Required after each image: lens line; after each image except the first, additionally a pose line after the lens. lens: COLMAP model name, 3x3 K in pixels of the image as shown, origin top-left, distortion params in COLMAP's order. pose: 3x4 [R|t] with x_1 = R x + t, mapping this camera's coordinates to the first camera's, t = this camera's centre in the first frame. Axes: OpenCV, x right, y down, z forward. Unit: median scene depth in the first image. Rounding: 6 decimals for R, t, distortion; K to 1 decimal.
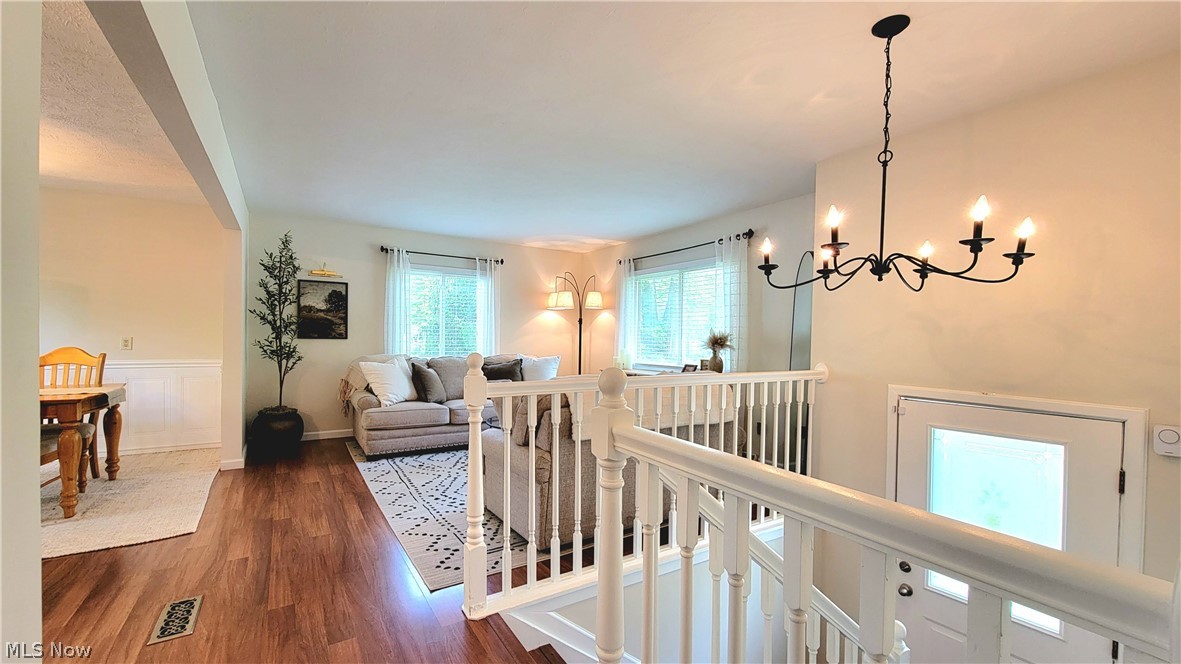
lens RADIAL K [[482.9, 0, 587.6], [0, 482.9, 346.7], [0, 0, 1]] dist [-0.003476, -0.000245]
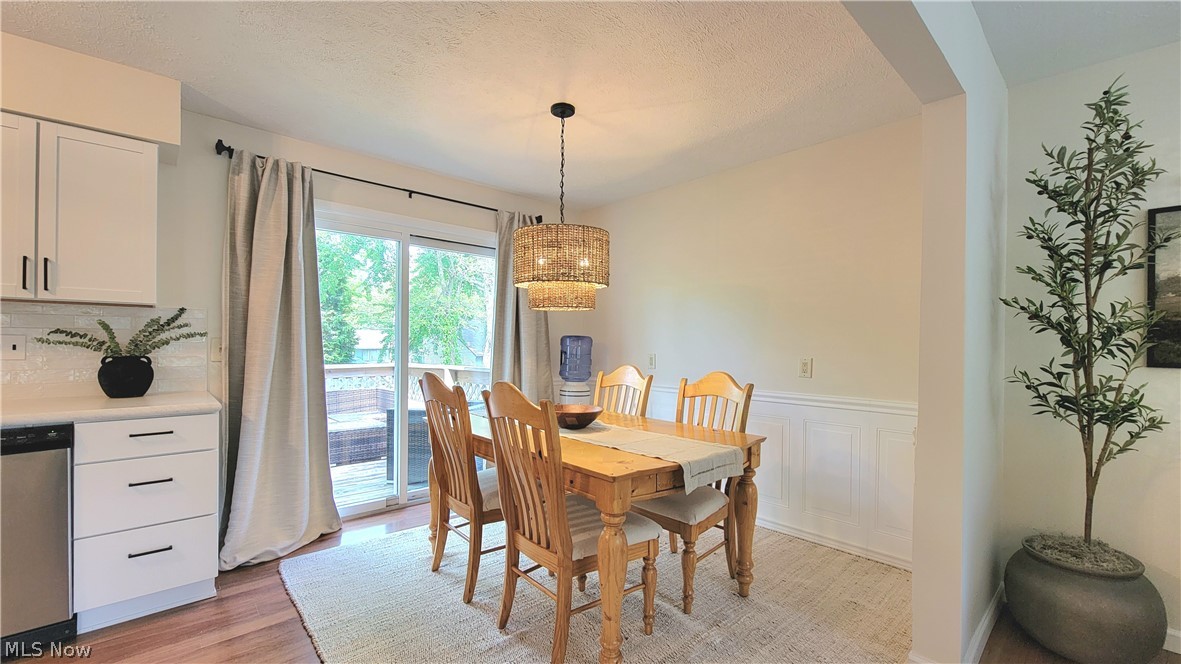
lens RADIAL K [[482.9, 0, 588.2], [0, 482.9, 345.2], [0, 0, 1]] dist [-0.003476, -0.000245]
pose [[0.179474, -0.013252, -0.983673, -0.335599], [-0.029744, 0.999379, -0.018890, -0.015139], [0.983313, 0.032648, 0.178968, 0.545134]]
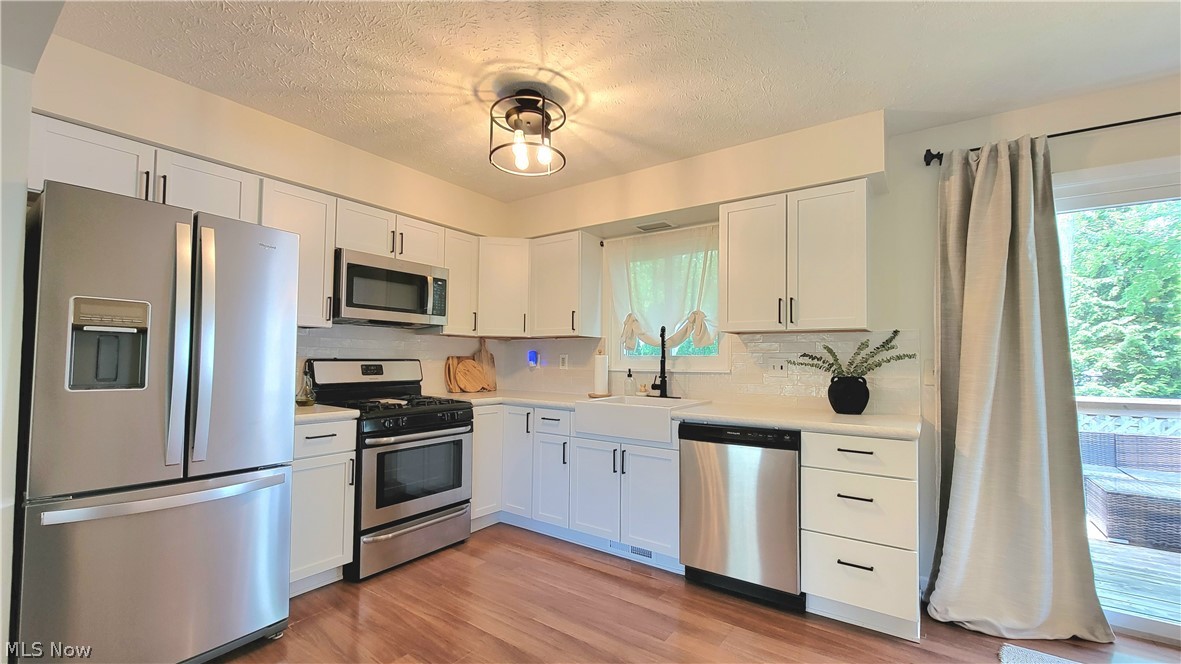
lens RADIAL K [[482.9, 0, 588.8], [0, 482.9, 345.2], [0, 0, 1]] dist [-0.003476, -0.000245]
pose [[-0.924763, -0.039001, -0.378539, -0.420535], [-0.035933, 0.999239, -0.015169, -0.015942], [0.378842, -0.000425, -0.925461, 0.563747]]
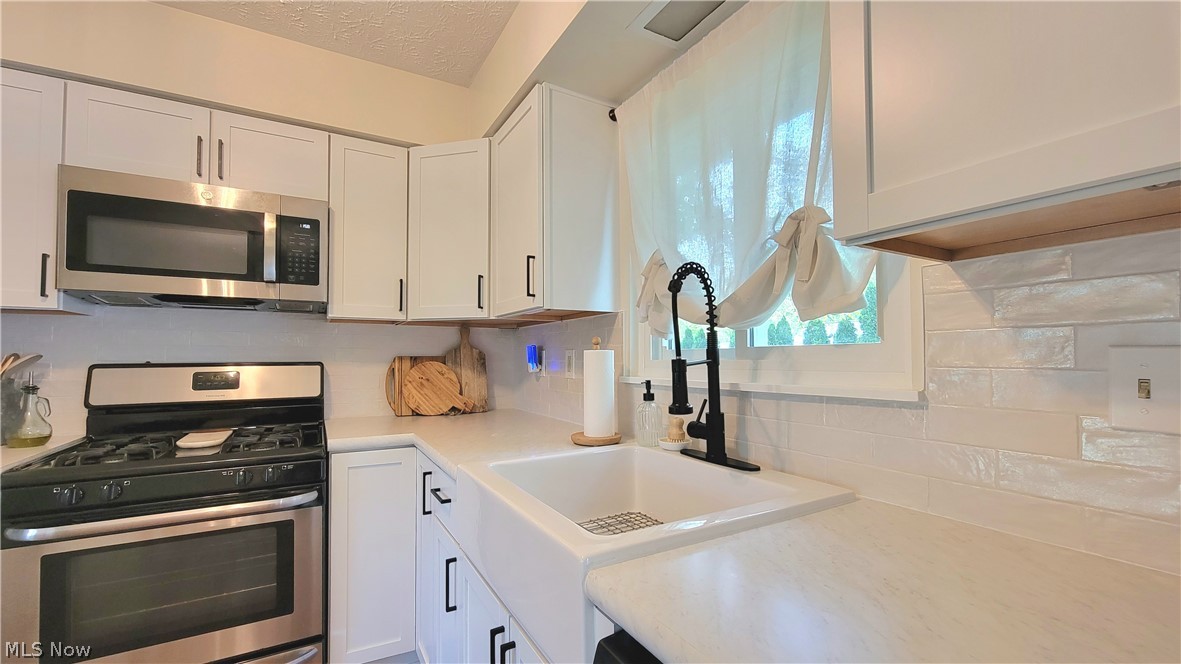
lens RADIAL K [[482.9, 0, 587.9], [0, 482.9, 345.4], [0, 0, 1]] dist [-0.003476, -0.000245]
pose [[-0.998970, -0.014122, 0.043125, -0.719995], [-0.014191, 0.999898, -0.001293, -0.014809], [-0.043102, -0.001904, -0.999069, 0.227960]]
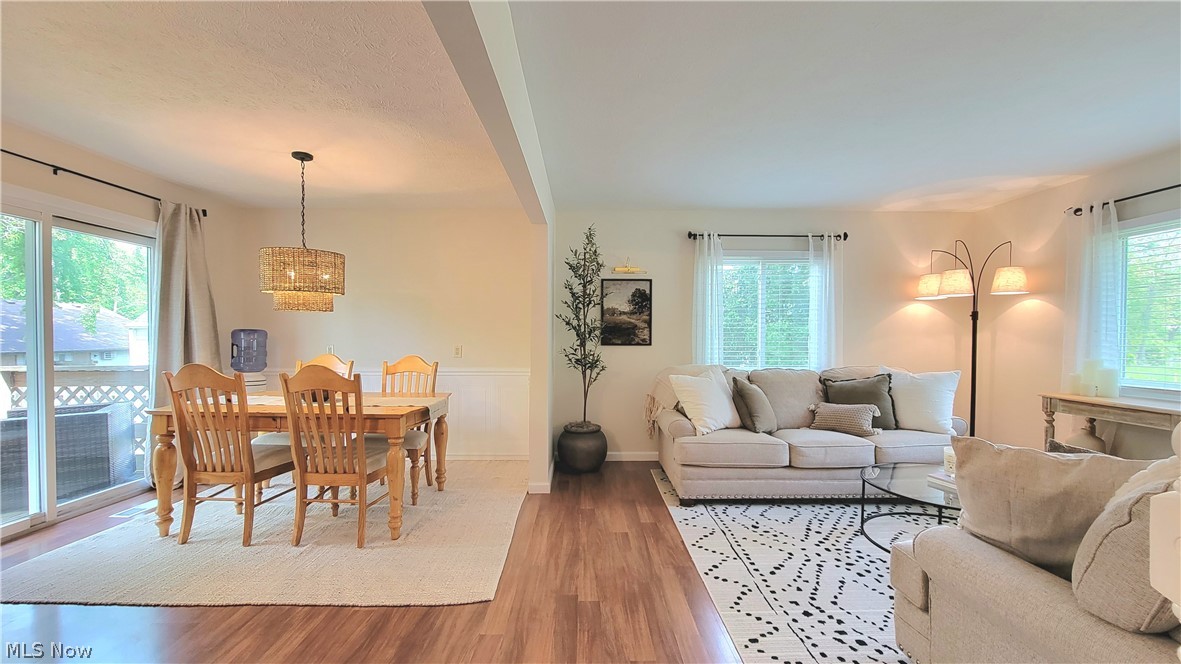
lens RADIAL K [[482.9, 0, 588.7], [0, 482.9, 346.8], [0, 0, 1]] dist [-0.003476, -0.000245]
pose [[0.850413, -0.003430, -0.526105, -0.164136], [-0.000220, 0.999976, -0.006875, -0.008845], [0.526116, 0.005963, 0.850392, 0.249702]]
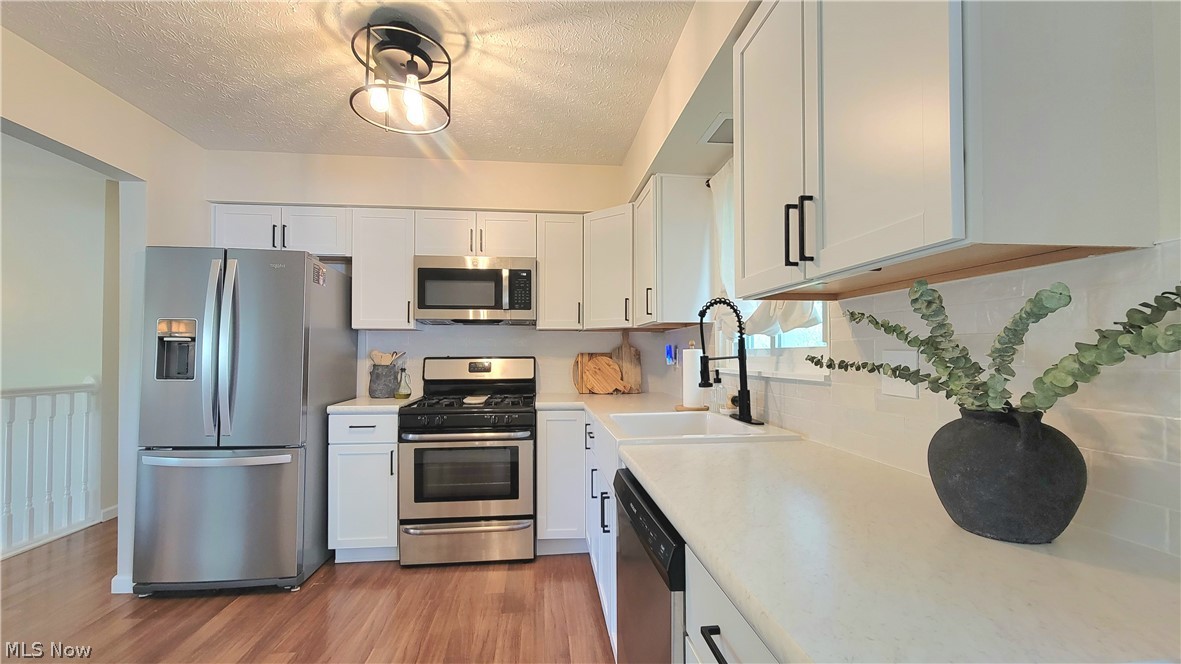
lens RADIAL K [[482.9, 0, 587.7], [0, 482.9, 345.7], [0, 0, 1]] dist [-0.003476, -0.000245]
pose [[-0.894715, -0.009902, 0.446527, -0.835687], [-0.004761, 0.999909, 0.012634, -0.021492], [-0.446611, 0.009178, -0.894681, 0.383544]]
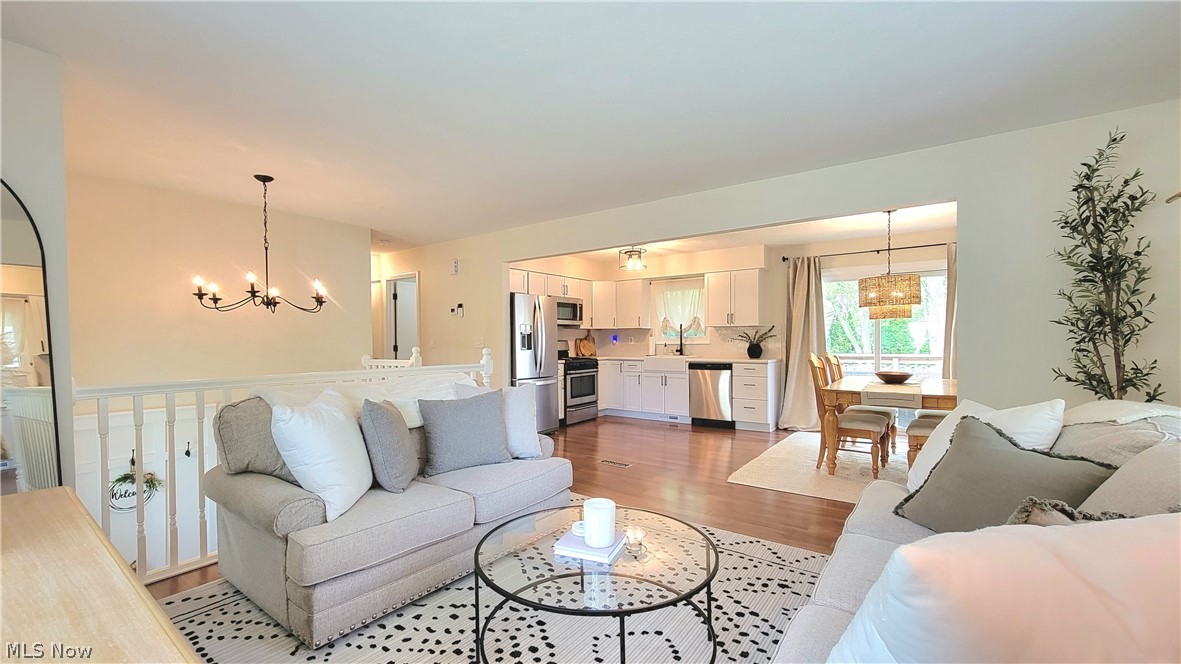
lens RADIAL K [[482.9, 0, 588.6], [0, 482.9, 343.3], [0, 0, 1]] dist [-0.003476, -0.000245]
pose [[-0.930191, -0.007425, -0.367000, 0.047673], [-0.018113, 0.999506, 0.025687, -0.028413], [0.366628, 0.030541, -0.929866, 1.273193]]
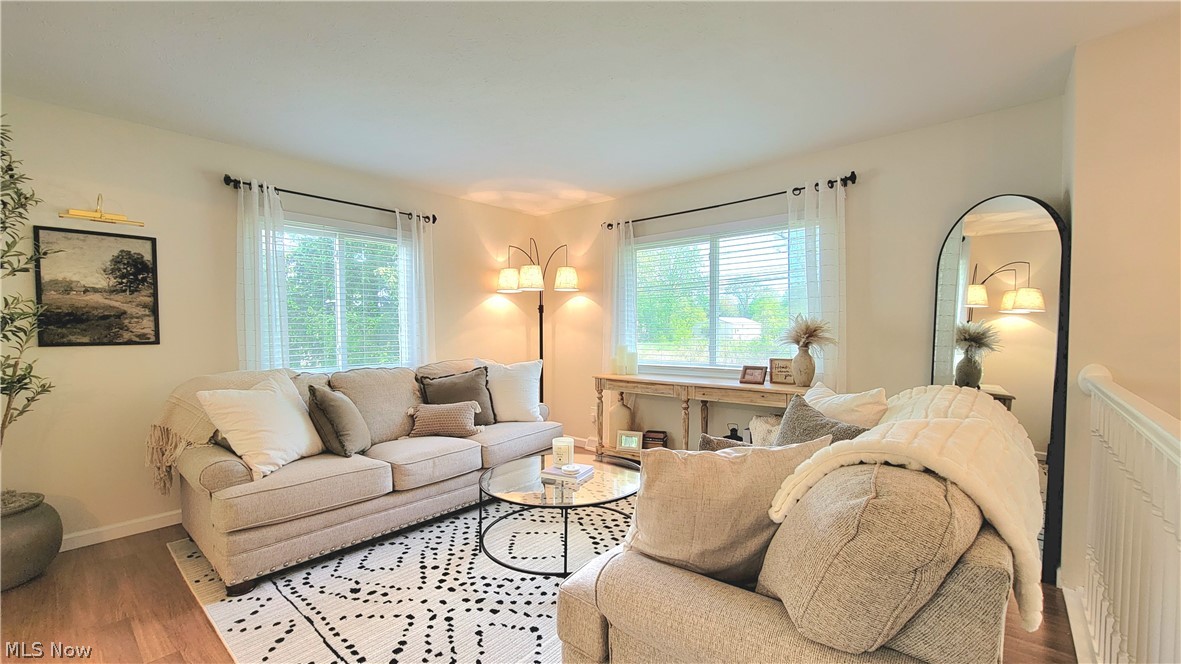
lens RADIAL K [[482.9, 0, 588.1], [0, 482.9, 345.5], [0, 0, 1]] dist [-0.003476, -0.000245]
pose [[0.957007, -0.031613, 0.288338, -0.224750], [0.027219, 0.999444, 0.019235, -0.013761], [-0.288785, -0.010560, 0.957336, 0.401991]]
